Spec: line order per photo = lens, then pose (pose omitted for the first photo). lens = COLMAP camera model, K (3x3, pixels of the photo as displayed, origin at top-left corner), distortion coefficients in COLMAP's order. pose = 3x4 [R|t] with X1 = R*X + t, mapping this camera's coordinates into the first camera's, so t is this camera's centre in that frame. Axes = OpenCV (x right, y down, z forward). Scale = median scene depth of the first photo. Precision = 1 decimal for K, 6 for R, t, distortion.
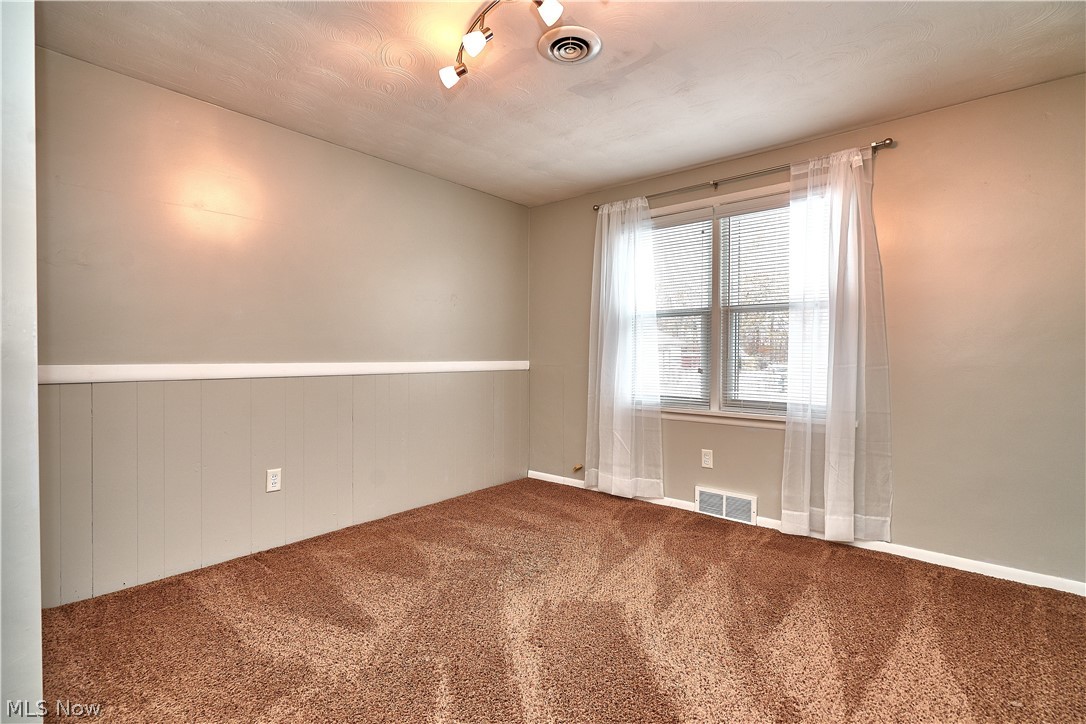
lens RADIAL K [[503.4, 0, 536.3], [0, 503.4, 359.6], [0, 0, 1]] dist [-0.000768, 0.000793]
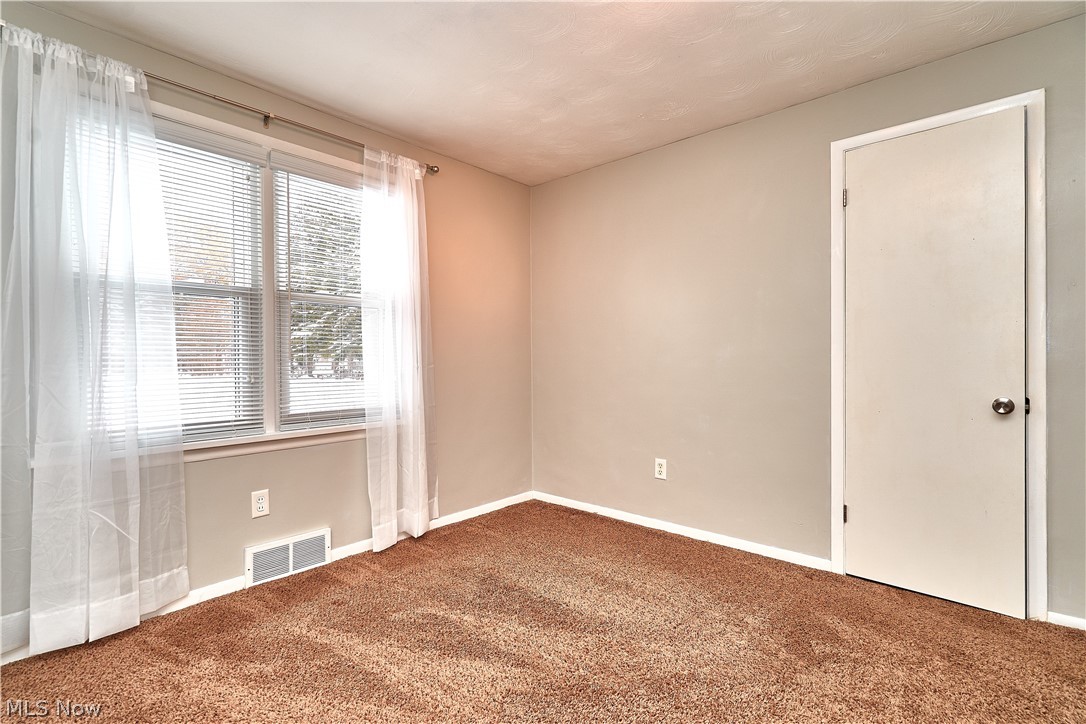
lens RADIAL K [[503.4, 0, 536.3], [0, 503.4, 359.6], [0, 0, 1]] dist [-0.000768, 0.000793]
pose [[0.024451, -0.006715, 0.999678, -0.378504], [0.017169, 0.999833, 0.006296, -0.001888], [-0.999554, 0.017010, 0.024562, 0.636059]]
